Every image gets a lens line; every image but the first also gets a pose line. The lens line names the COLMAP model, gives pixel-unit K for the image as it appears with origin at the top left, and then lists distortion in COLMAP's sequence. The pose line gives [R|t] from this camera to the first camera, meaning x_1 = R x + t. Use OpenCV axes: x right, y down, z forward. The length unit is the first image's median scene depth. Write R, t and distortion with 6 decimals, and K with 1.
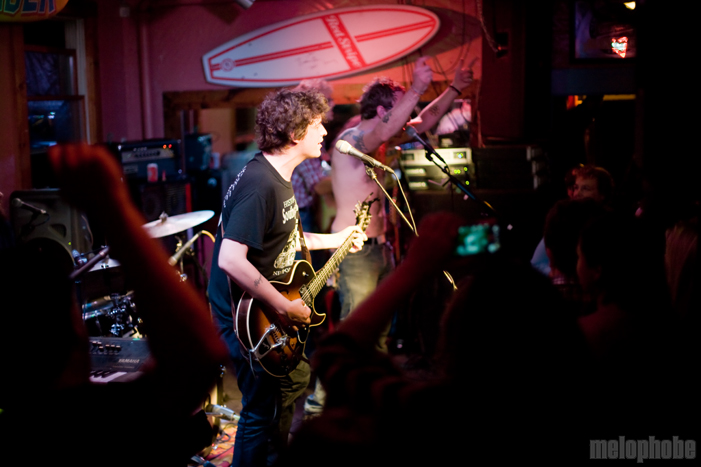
lens RADIAL K [[1036.0, 0, 350.7], [0, 1036.0, 232.6], [0, 0, 1]] dist [-0.120469, 0.000000]
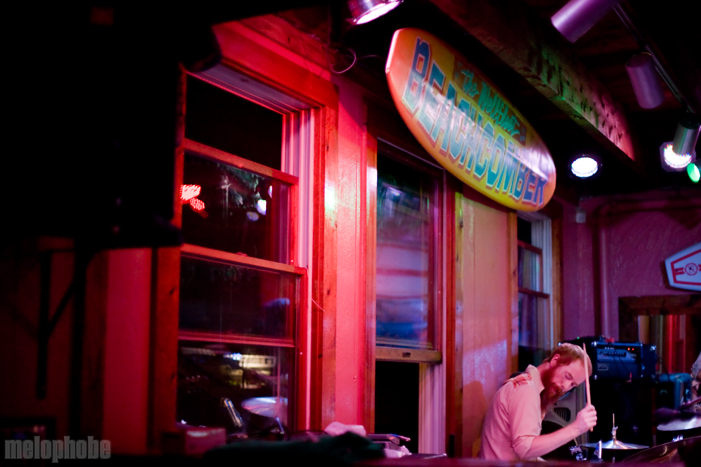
lens RADIAL K [[1036.0, 0, 349.7], [0, 1036.0, 231.8], [0, 0, 1]] dist [-0.120469, 0.000000]
pose [[0.965320, 0.001255, -0.261068, -0.184299], [-0.069789, 0.964838, -0.253412, 0.074946], [0.251570, 0.262843, 0.931464, -0.000931]]
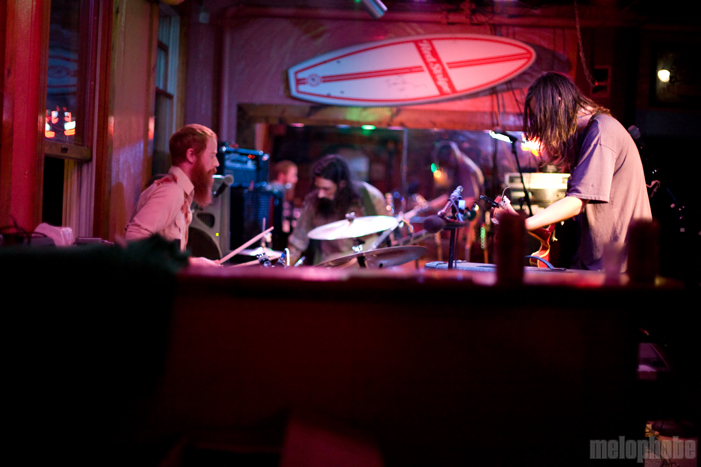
lens RADIAL K [[1036.0, 0, 349.9], [0, 1036.0, 231.4], [0, 0, 1]] dist [-0.120469, 0.000000]
pose [[0.977422, 0.061996, 0.201996, -0.283171], [-0.043032, 0.994357, -0.096962, 0.076772], [-0.206867, 0.086080, 0.974575, 0.045897]]
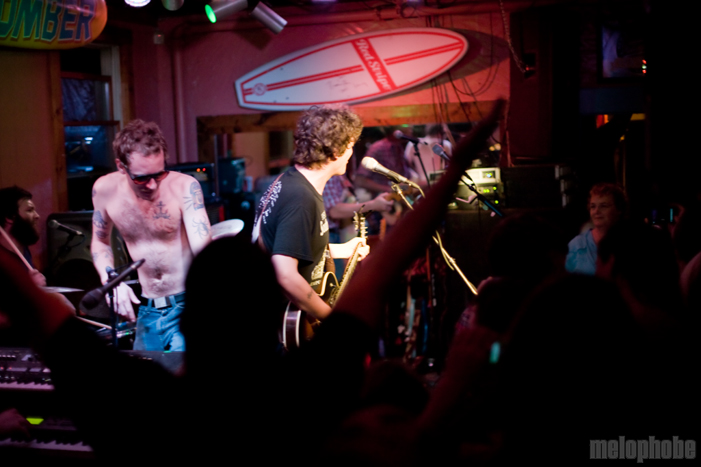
lens RADIAL K [[1036.0, 0, 347.0], [0, 1036.0, 225.9], [0, 0, 1]] dist [-0.120469, 0.000000]
pose [[0.999183, -0.009299, -0.039339, 0.005682], [0.008009, 0.999429, -0.032816, 0.006306], [0.039621, 0.032474, 0.998687, -0.010658]]
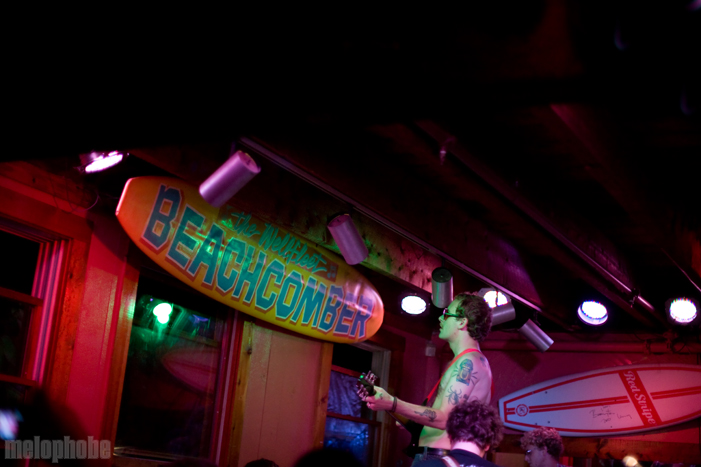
lens RADIAL K [[1036.0, 0, 345.5], [0, 1036.0, 233.5], [0, 0, 1]] dist [-0.120469, 0.000000]
pose [[0.947664, 0.051120, -0.315152, 0.027497], [-0.162832, 0.926457, -0.339358, 0.050505], [0.274626, 0.372914, 0.886293, -0.016138]]
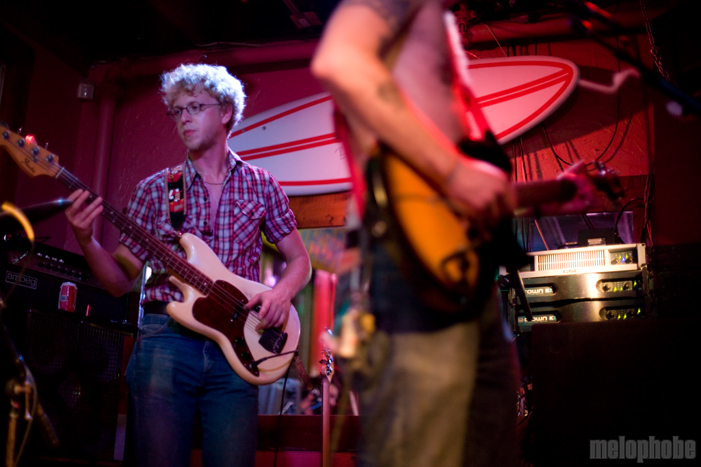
lens RADIAL K [[1036.0, 0, 346.4], [0, 1036.0, 231.9], [0, 0, 1]] dist [-0.120469, 0.000000]
pose [[0.992873, 0.040606, -0.112043, 0.023365], [-0.080532, 0.921630, -0.379622, 0.107889], [0.087847, 0.385939, 0.918332, 0.469814]]
